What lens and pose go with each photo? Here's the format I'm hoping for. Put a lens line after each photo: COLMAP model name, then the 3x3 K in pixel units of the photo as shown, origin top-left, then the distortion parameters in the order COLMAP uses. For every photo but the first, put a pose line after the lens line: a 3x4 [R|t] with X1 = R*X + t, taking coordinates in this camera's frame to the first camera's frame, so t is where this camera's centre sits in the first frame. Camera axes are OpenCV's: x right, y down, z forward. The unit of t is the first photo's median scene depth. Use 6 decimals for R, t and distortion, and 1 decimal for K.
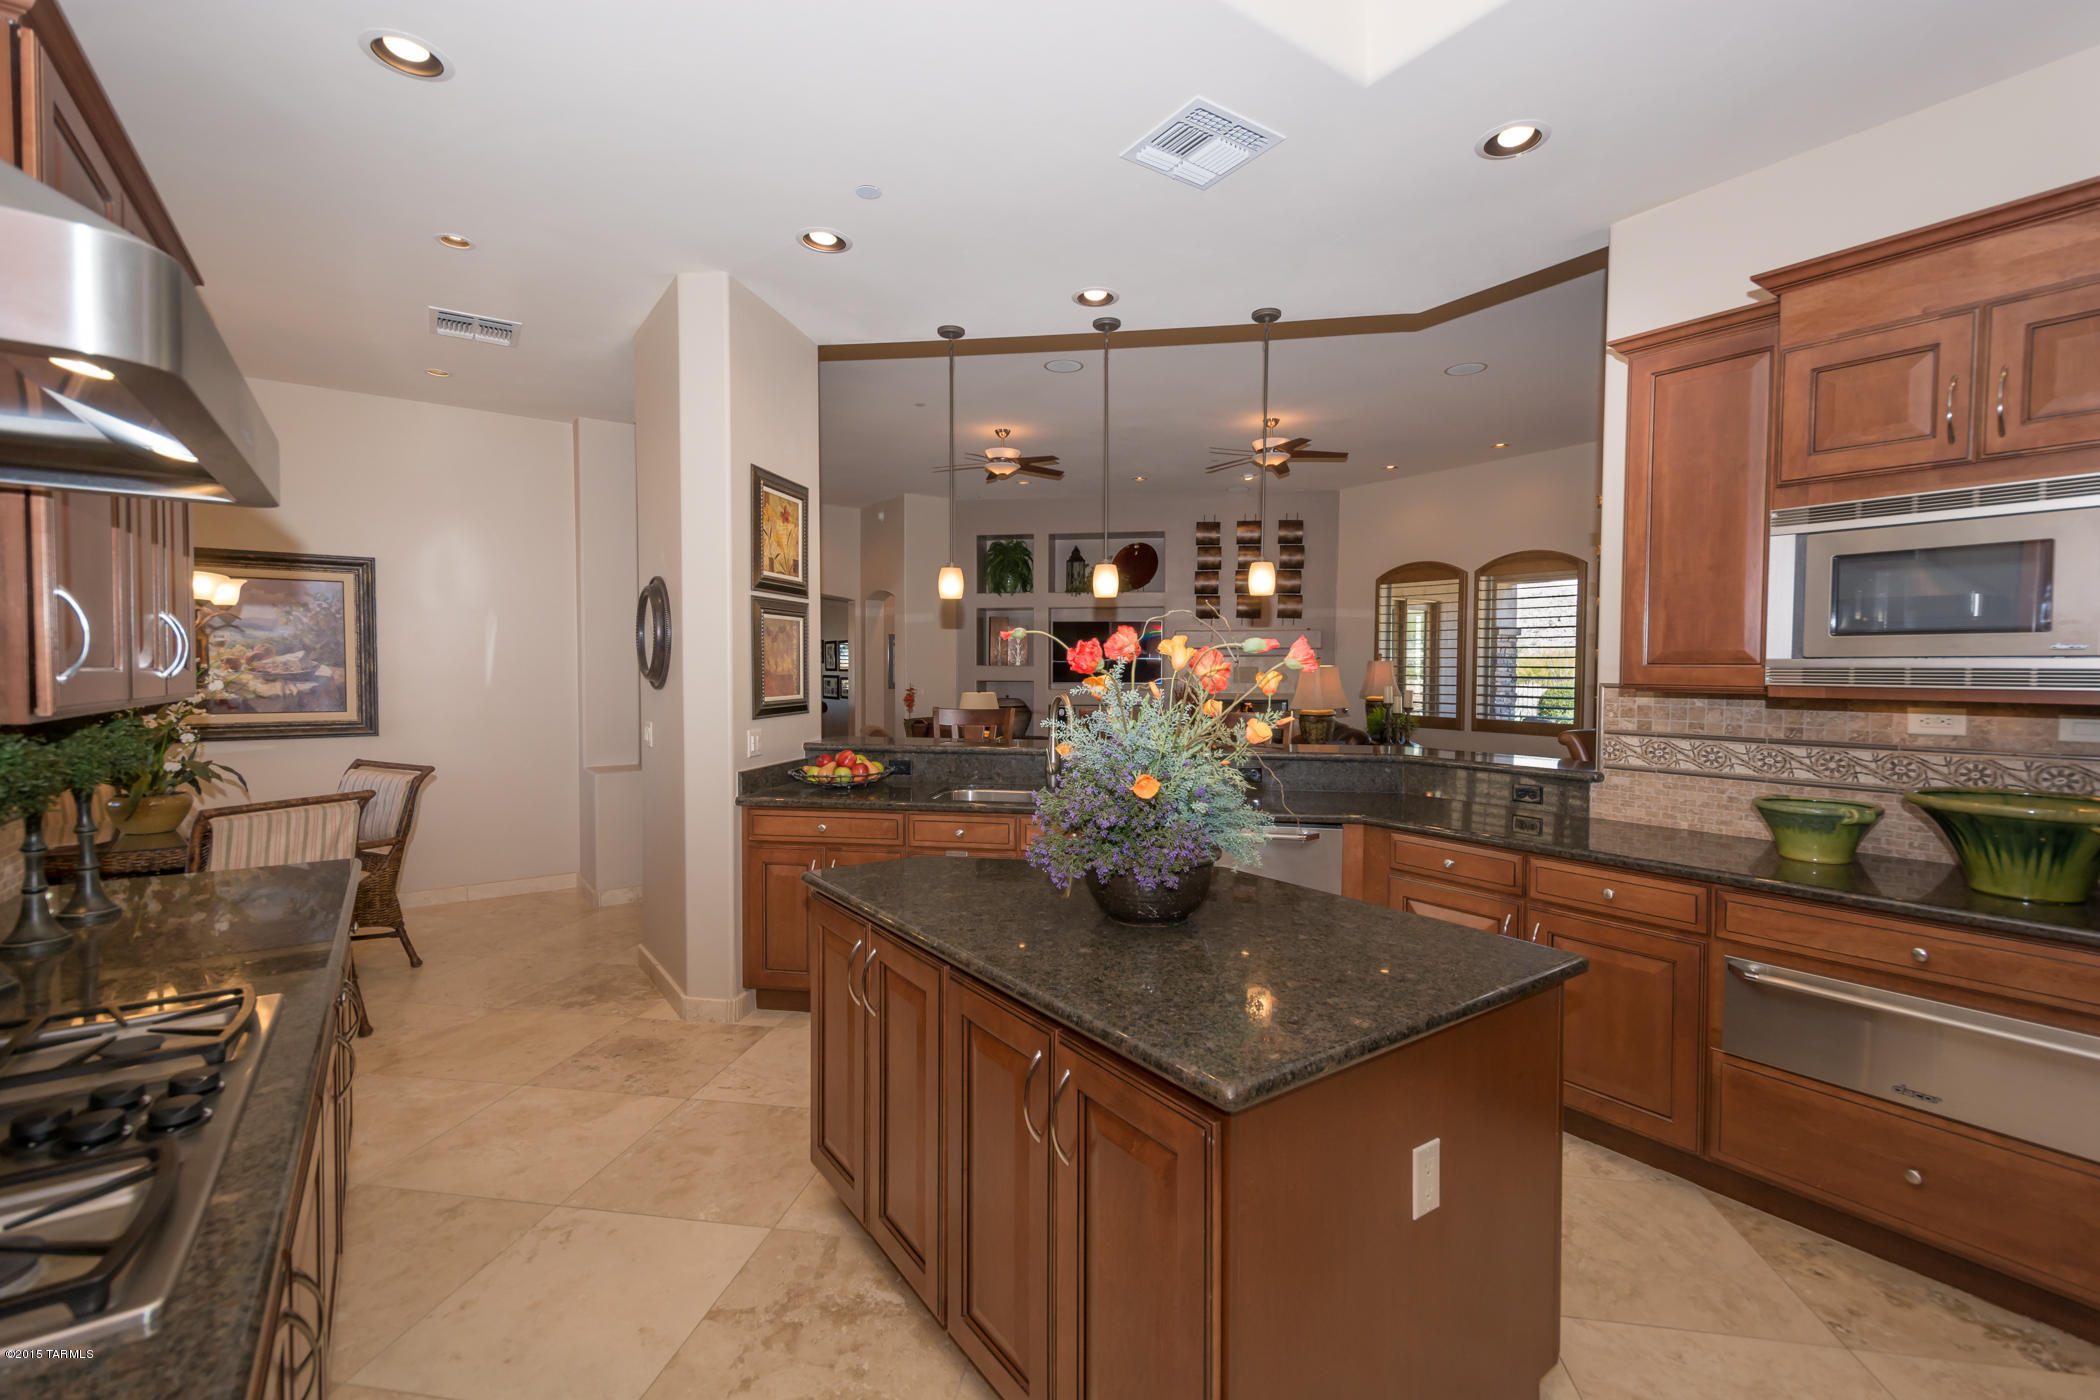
lens RADIAL K [[915.9, 0, 1057.2], [0, 915.9, 685.1], [0, 0, 1]] dist [0.019073, 0.000002]
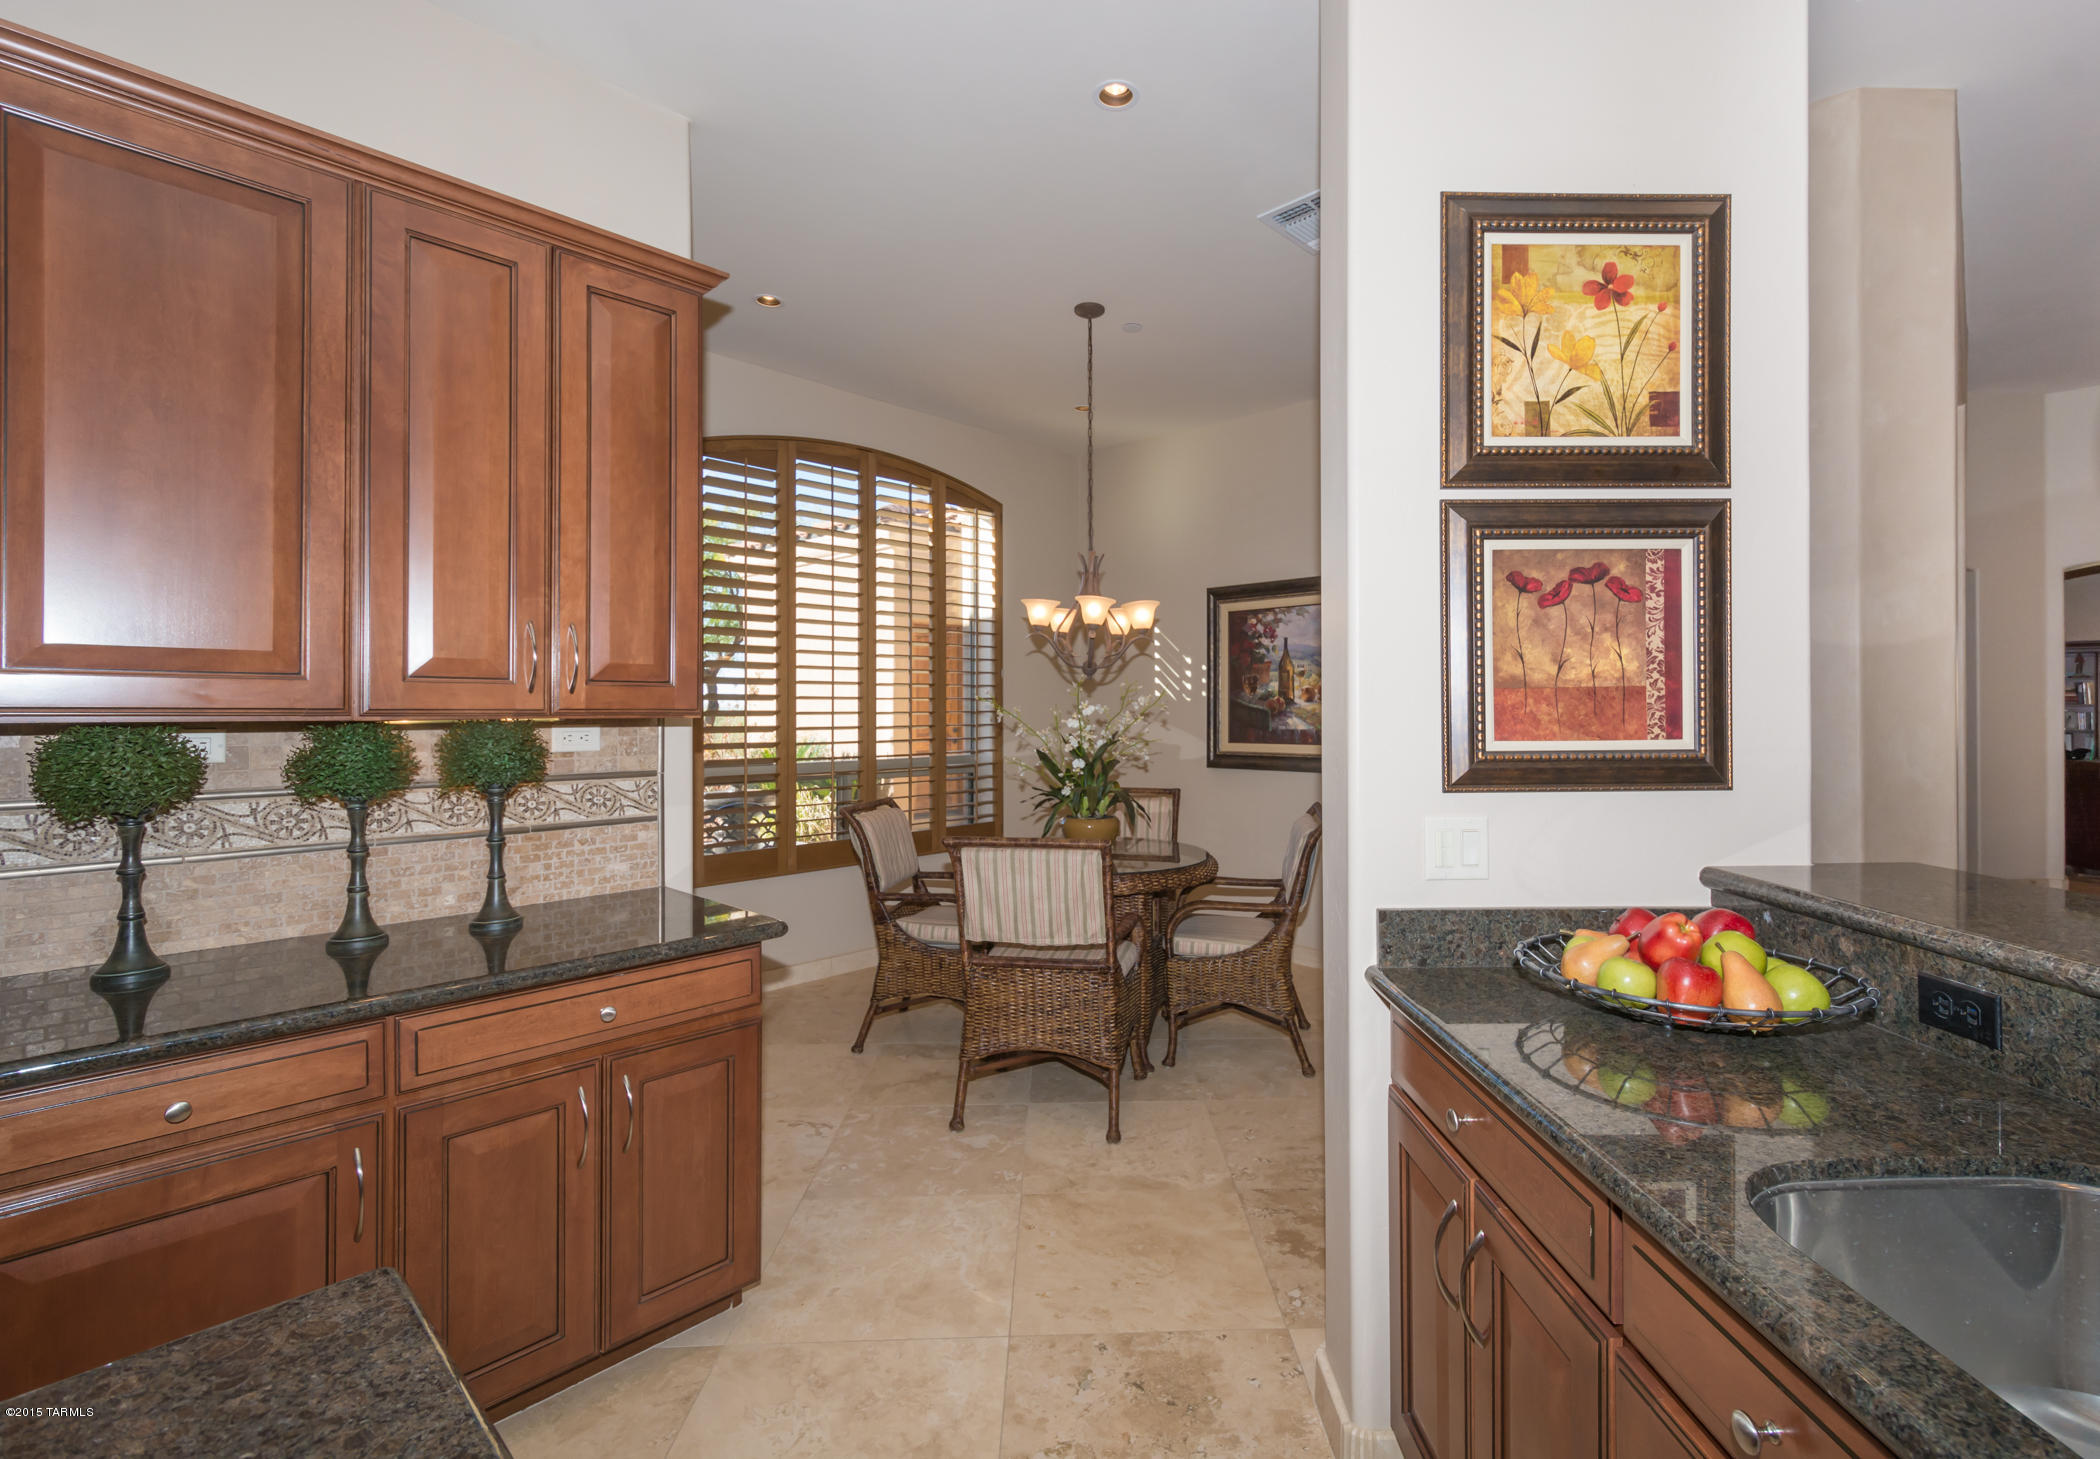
lens RADIAL K [[956.9, 0, 1055.9], [0, 956.9, 703.5], [0, 0, 1]] dist [0.001762, 0.000171]
pose [[0.207621, -0.011120, -0.978146, 0.069950], [-0.013102, 0.999814, -0.014147, 0.006273], [0.978122, 0.015753, 0.207436, 0.804992]]
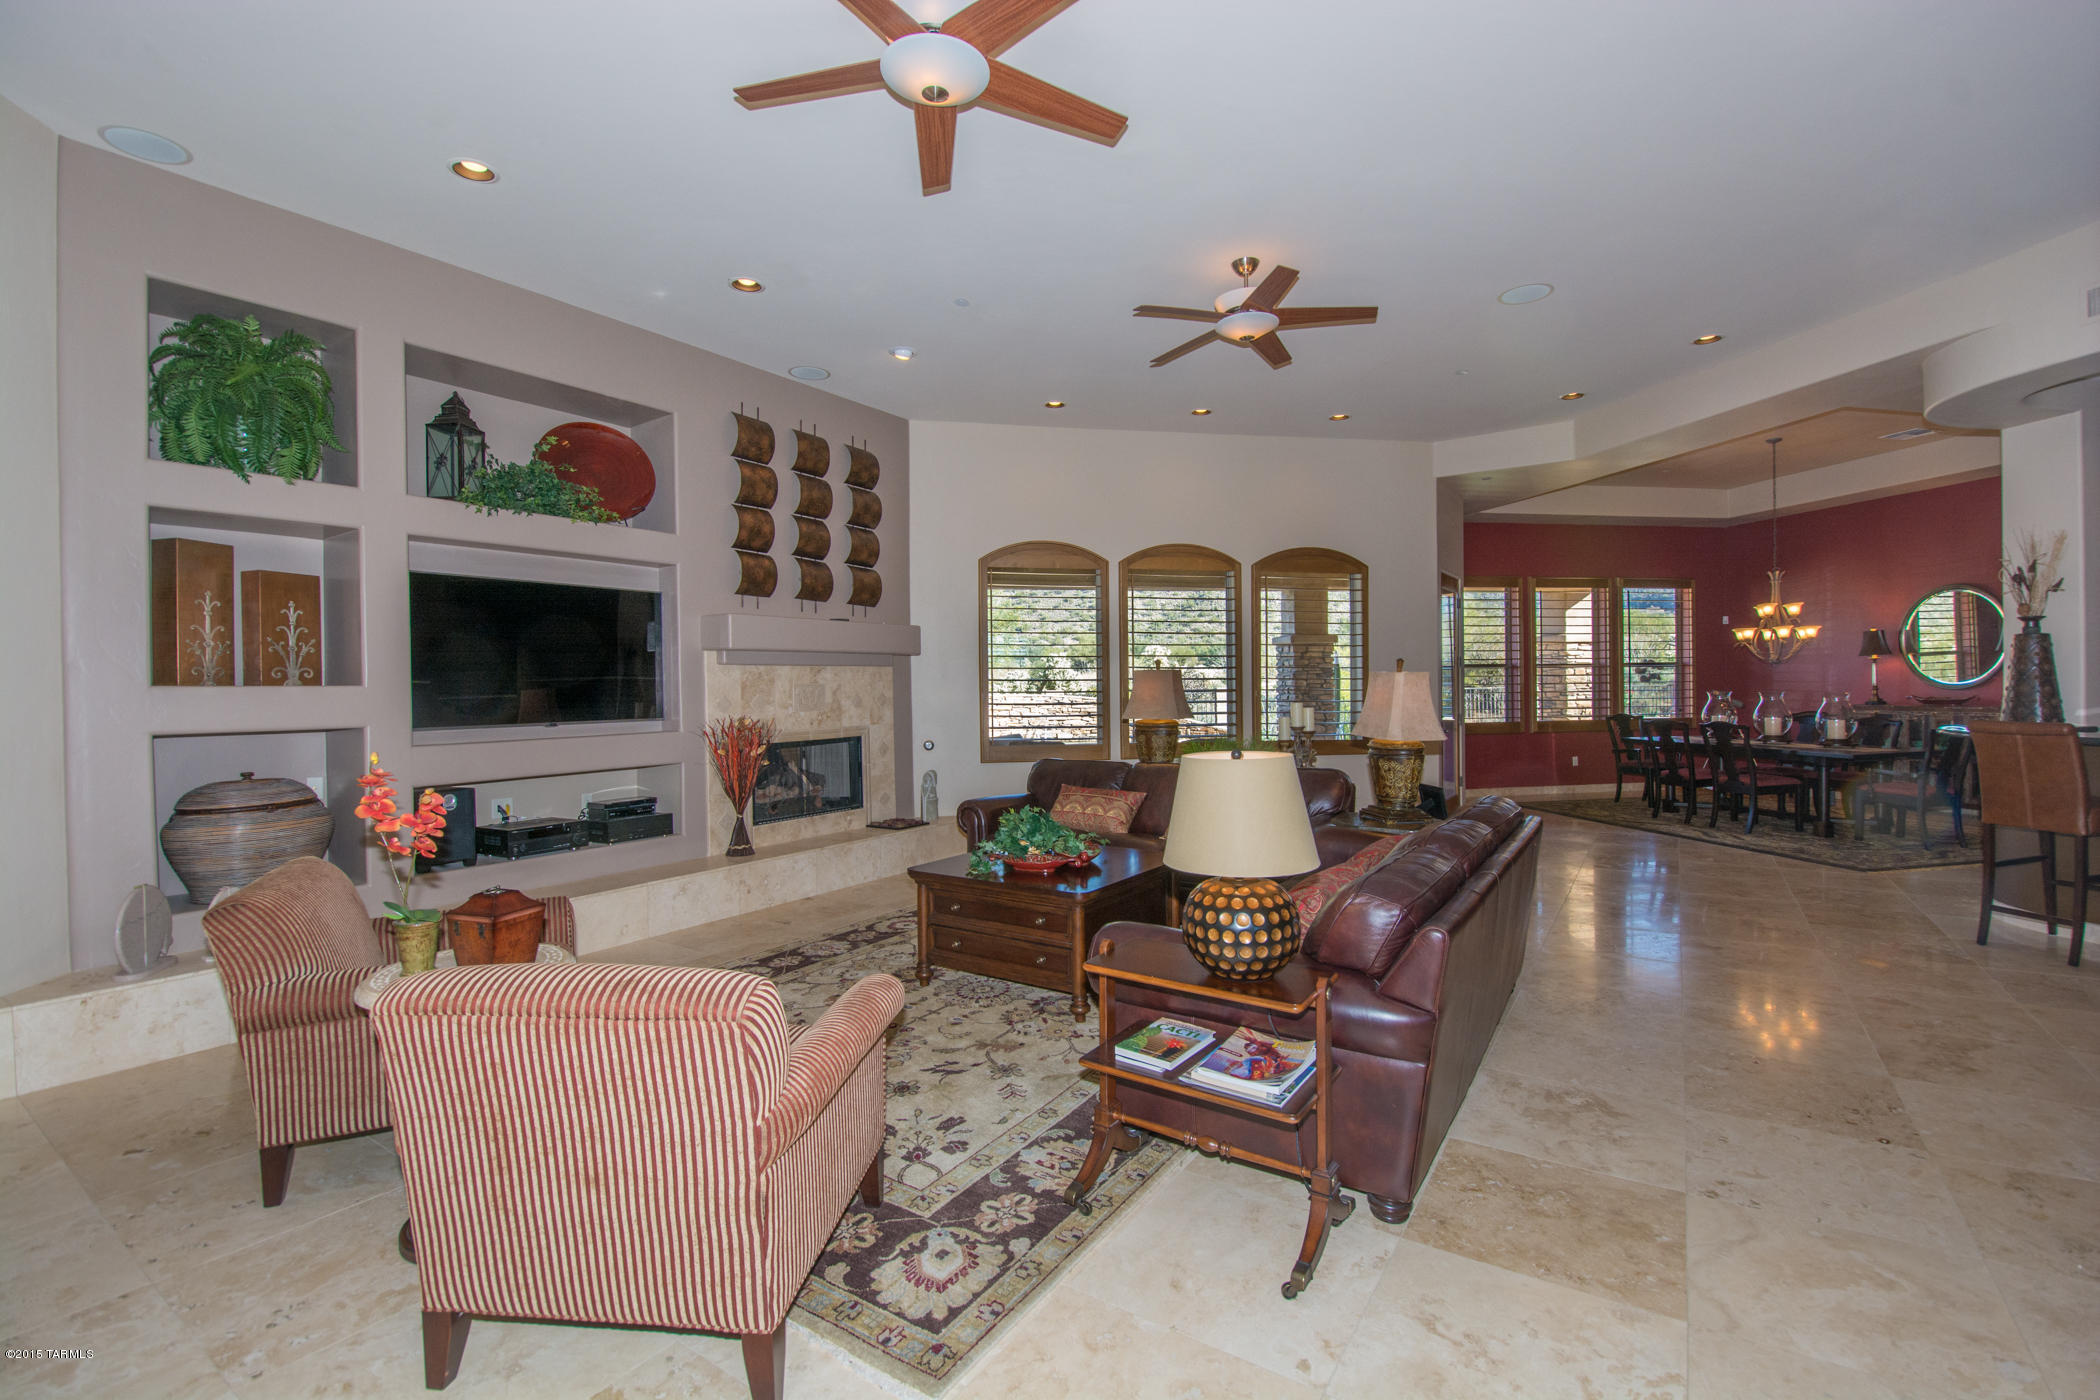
lens RADIAL K [[915.9, 0, 1057.2], [0, 915.9, 685.1], [0, 0, 1]] dist [0.019073, 0.000002]
pose [[0.456662, -0.009275, 0.889592, -0.800007], [0.033371, 0.999420, -0.006710, -0.028016], [-0.889014, 0.032751, 0.456707, 1.970828]]
